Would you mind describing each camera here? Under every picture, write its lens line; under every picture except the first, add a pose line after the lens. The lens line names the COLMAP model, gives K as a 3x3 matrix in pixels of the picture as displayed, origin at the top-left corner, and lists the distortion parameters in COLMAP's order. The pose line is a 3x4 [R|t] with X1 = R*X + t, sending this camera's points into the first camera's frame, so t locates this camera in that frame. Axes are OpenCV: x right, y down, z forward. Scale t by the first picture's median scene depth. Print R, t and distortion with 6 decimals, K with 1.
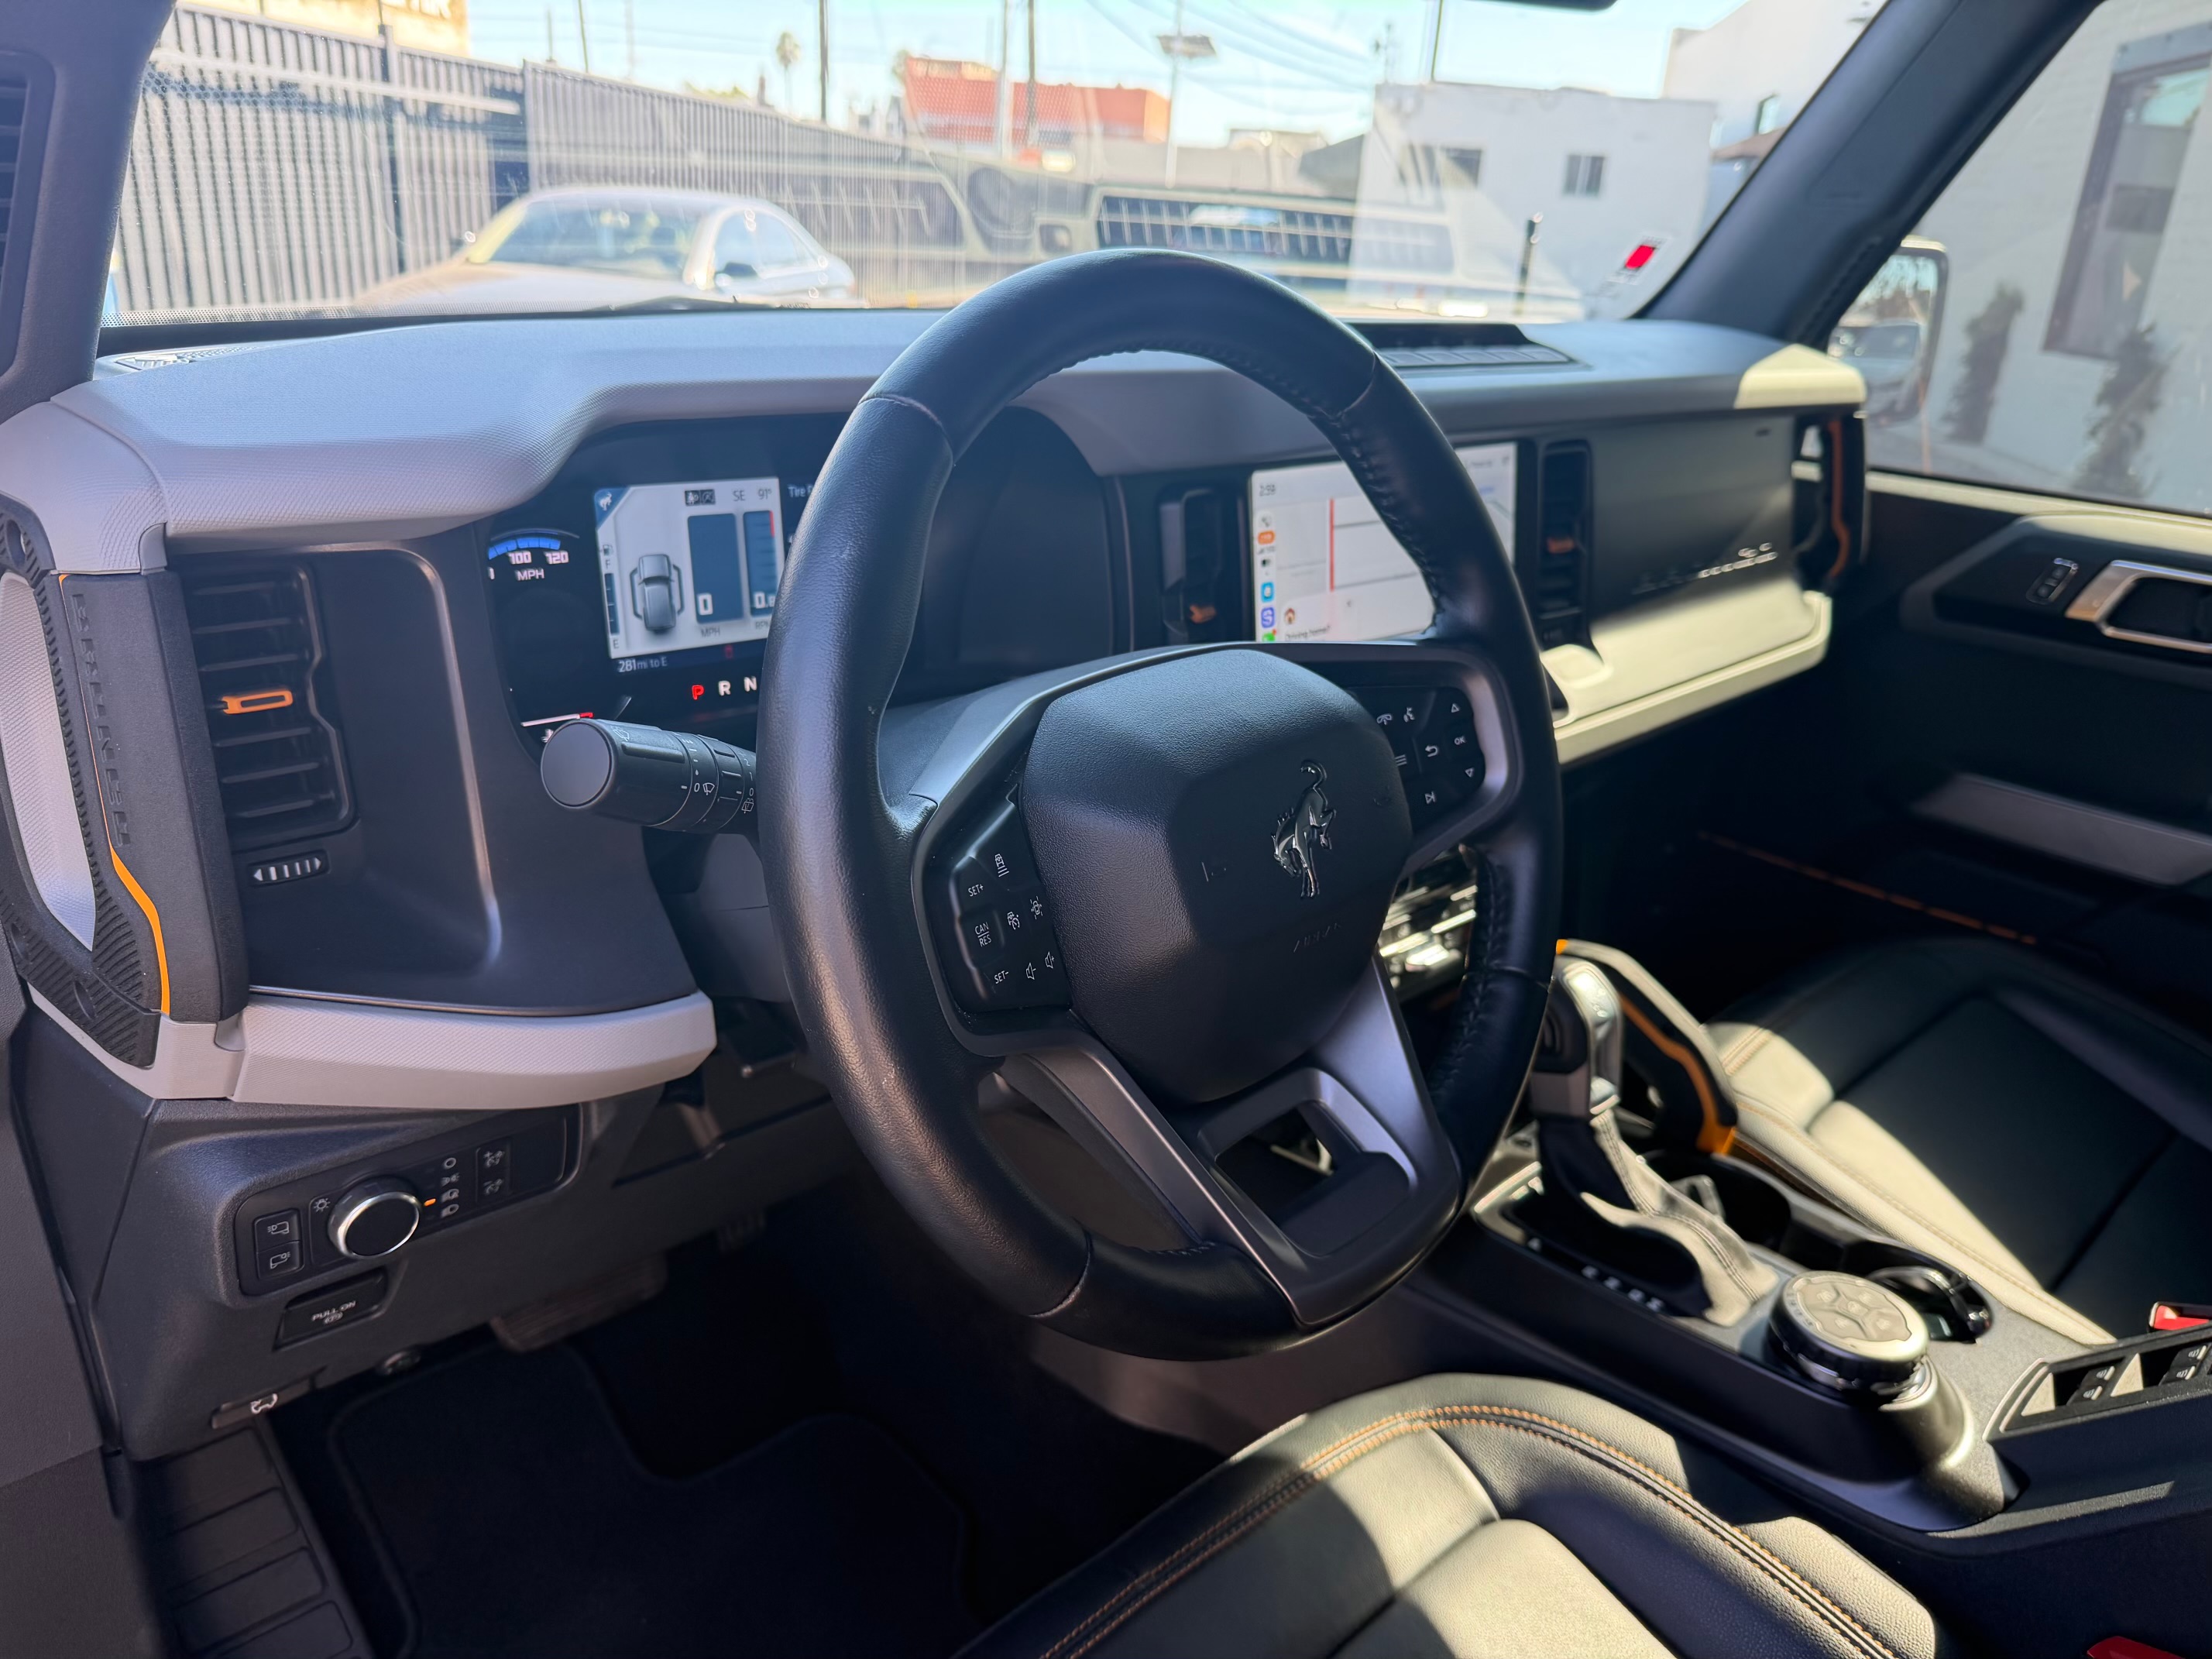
lens RADIAL K [[1571.9, 0, 1106.0], [0, 1571.9, 829.5], [0, 0, 1]] dist [-0.045083, 0.001702]
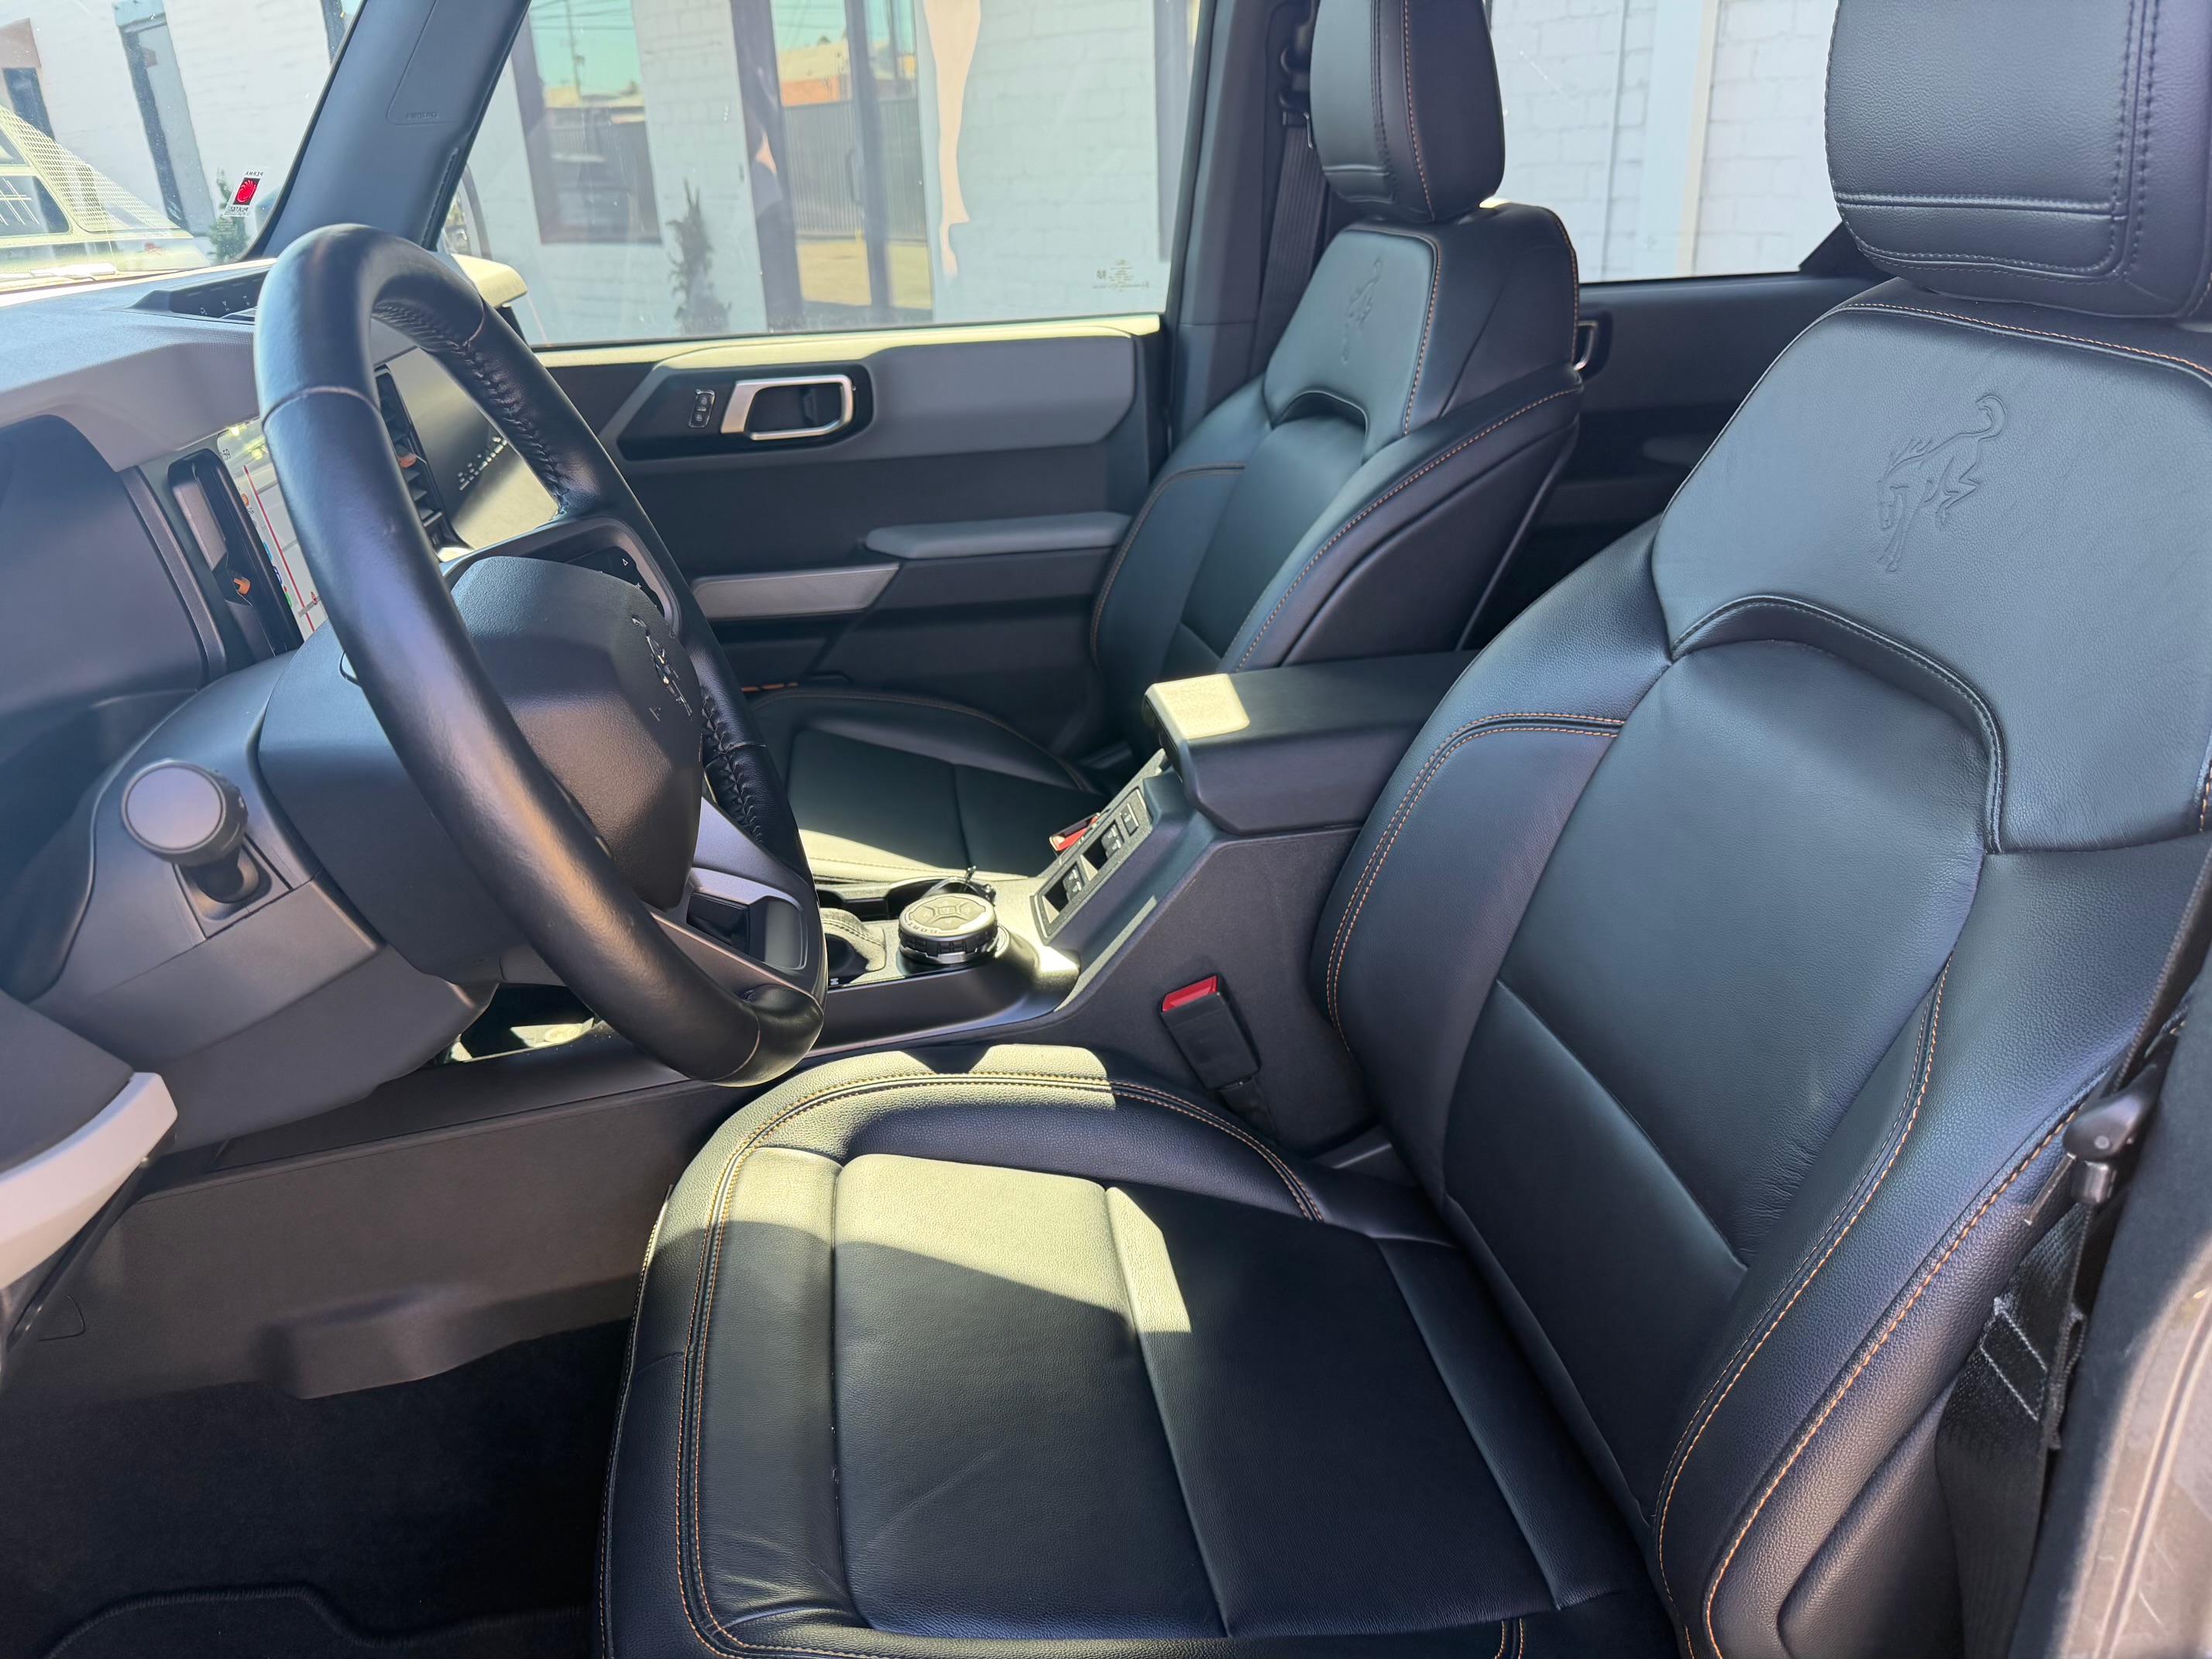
lens RADIAL K [[1563.7, 0, 1106.0], [0, 1563.7, 829.5], [0, 0, 1]] dist [0.065168, -0.089457]
pose [[0.571137, -0.403867, 0.714629, -0.440273], [0.362099, 0.905266, 0.222212, -0.029126], [-0.736673, 0.131853, 0.663271, -0.084462]]
